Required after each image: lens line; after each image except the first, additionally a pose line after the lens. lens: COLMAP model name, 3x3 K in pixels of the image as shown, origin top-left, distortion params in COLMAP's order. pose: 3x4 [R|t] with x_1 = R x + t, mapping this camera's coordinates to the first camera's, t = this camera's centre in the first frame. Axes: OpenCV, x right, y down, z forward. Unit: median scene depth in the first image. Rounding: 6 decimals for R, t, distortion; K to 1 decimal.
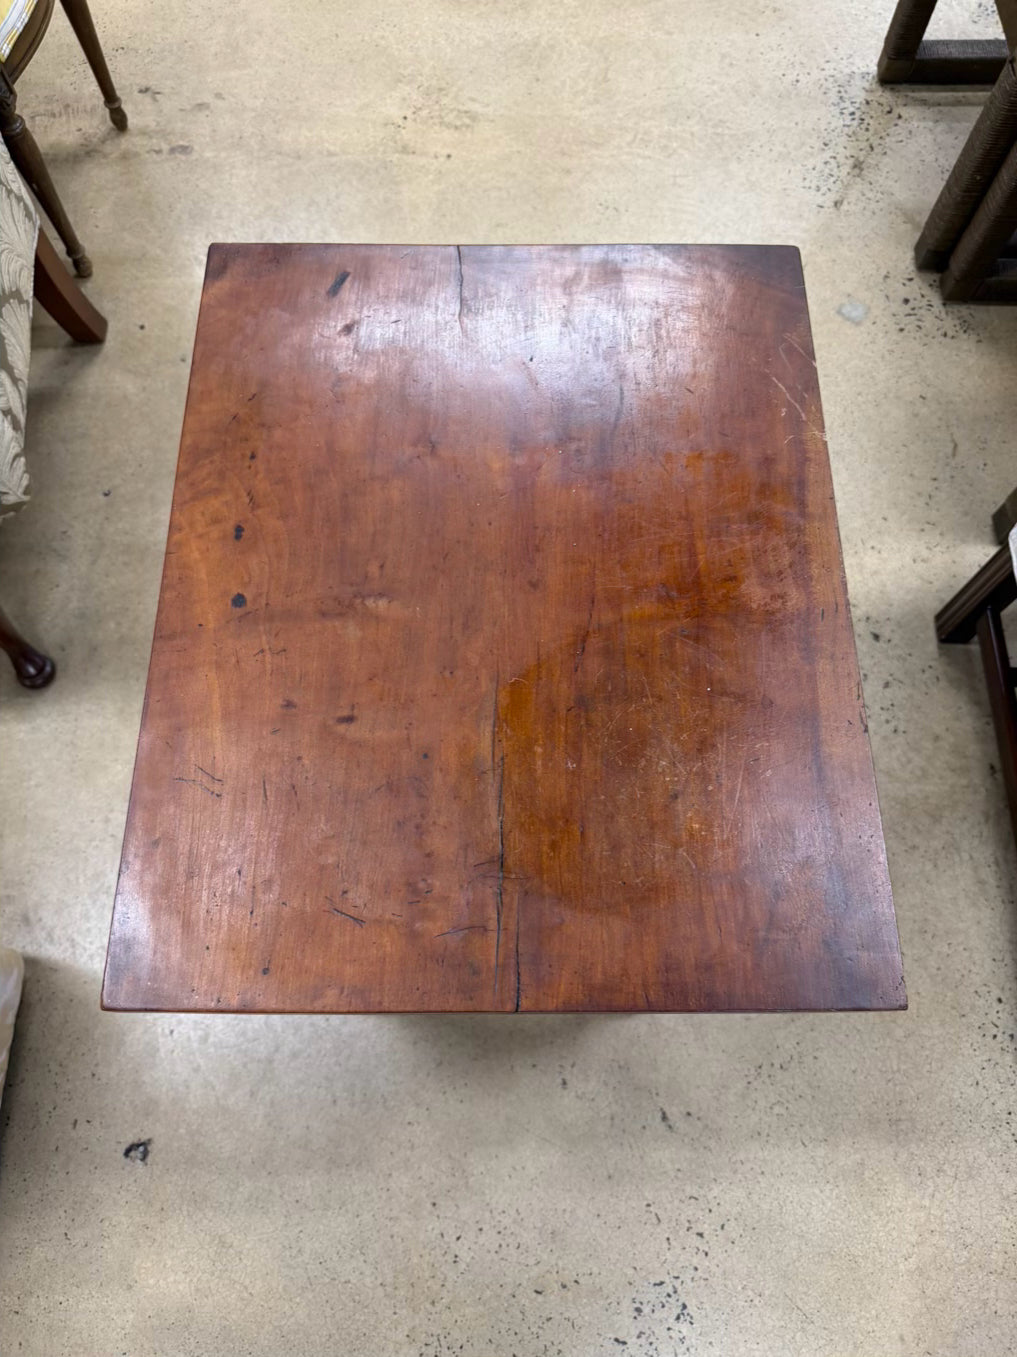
lens RADIAL K [[1005.1, 0, 501.5], [0, 1005.1, 698.8], [0, 0, 1]] dist [-0.020313, -0.000147]
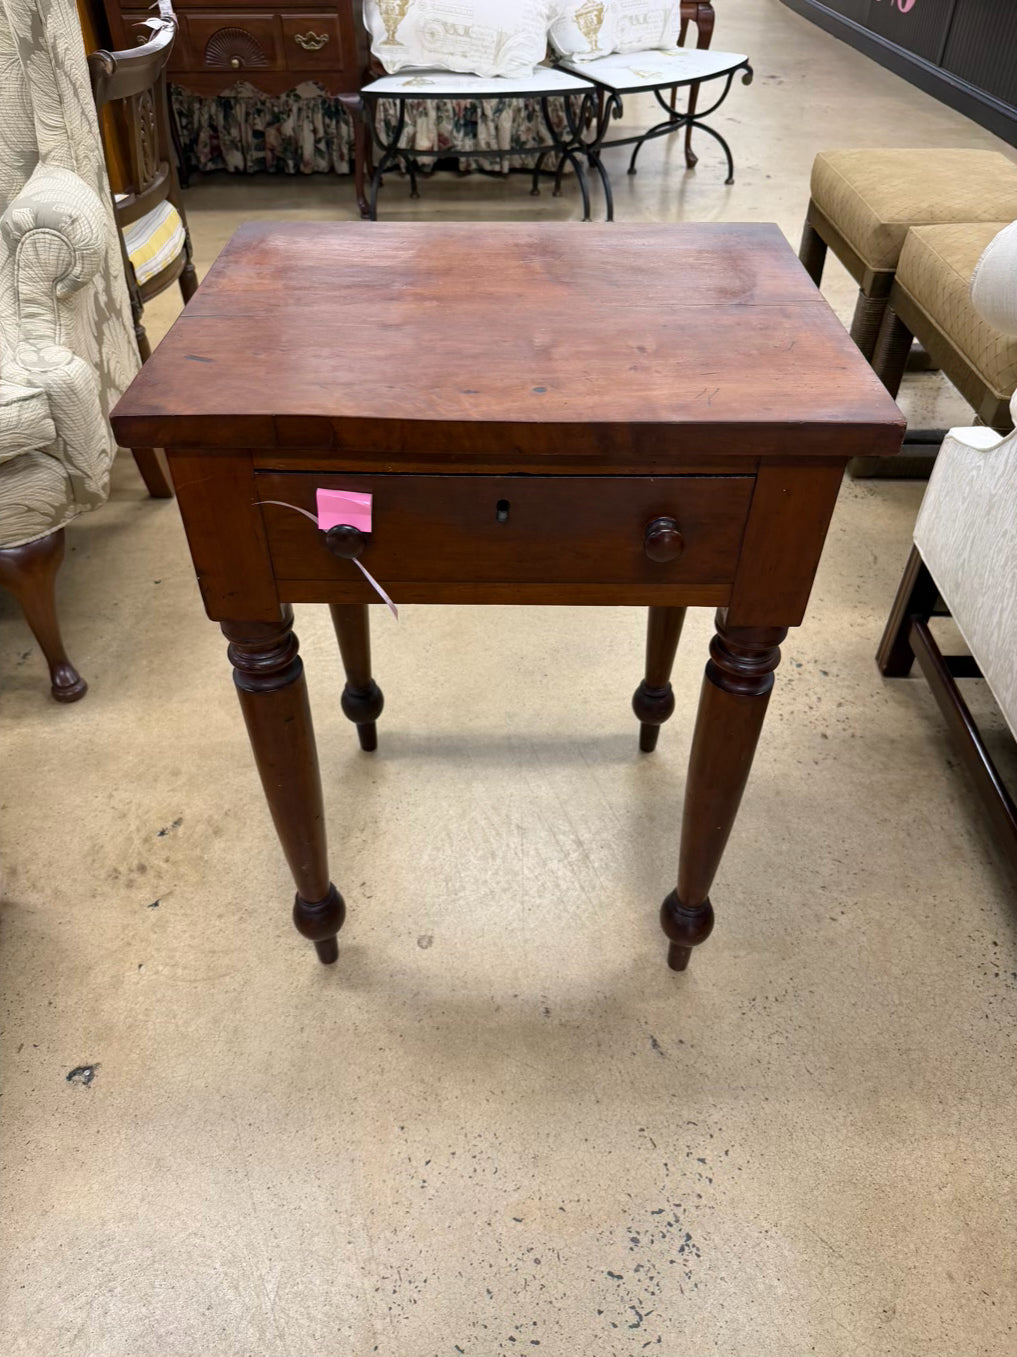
lens RADIAL K [[1005.1, 0, 504.8], [0, 1005.1, 688.3], [0, 0, 1]] dist [-0.020313, -0.000147]
pose [[0.999963, 0.007155, -0.004784, 0.024758], [-0.008561, 0.884186, -0.467056, 0.550489], [0.000888, 0.467079, 0.884215, 0.022669]]
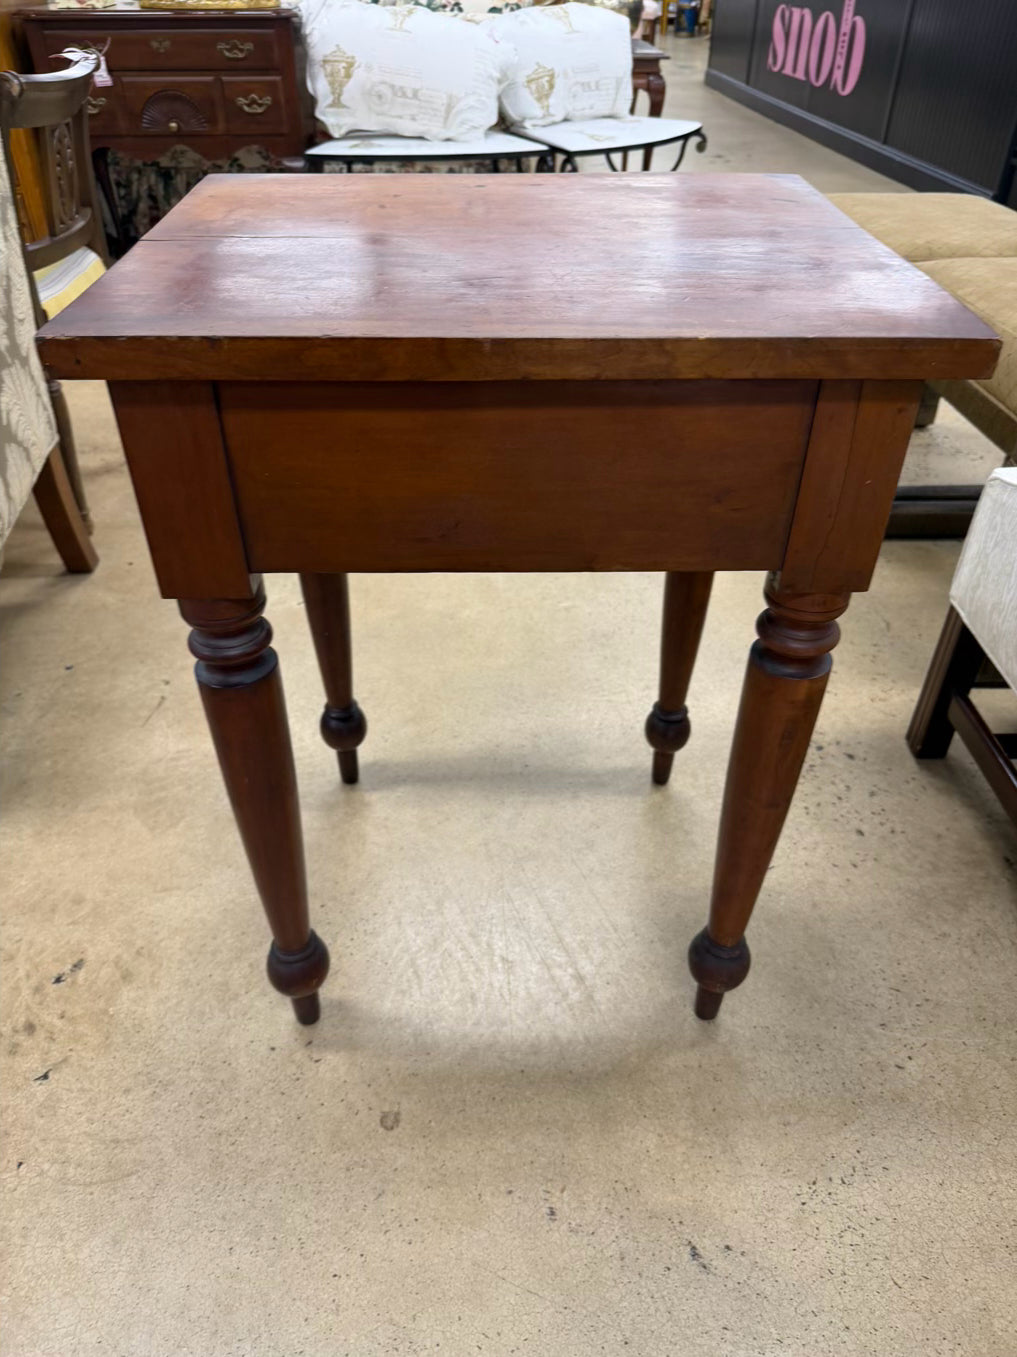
lens RADIAL K [[1005.1, 0, 497.1], [0, 1005.1, 683.6], [0, 0, 1]] dist [-0.020313, -0.000147]
pose [[0.999348, -0.014574, 0.033024, 0.004489], [0.030088, 0.841756, -0.539019, 0.446247], [-0.019942, 0.539661, 0.841646, 0.183112]]
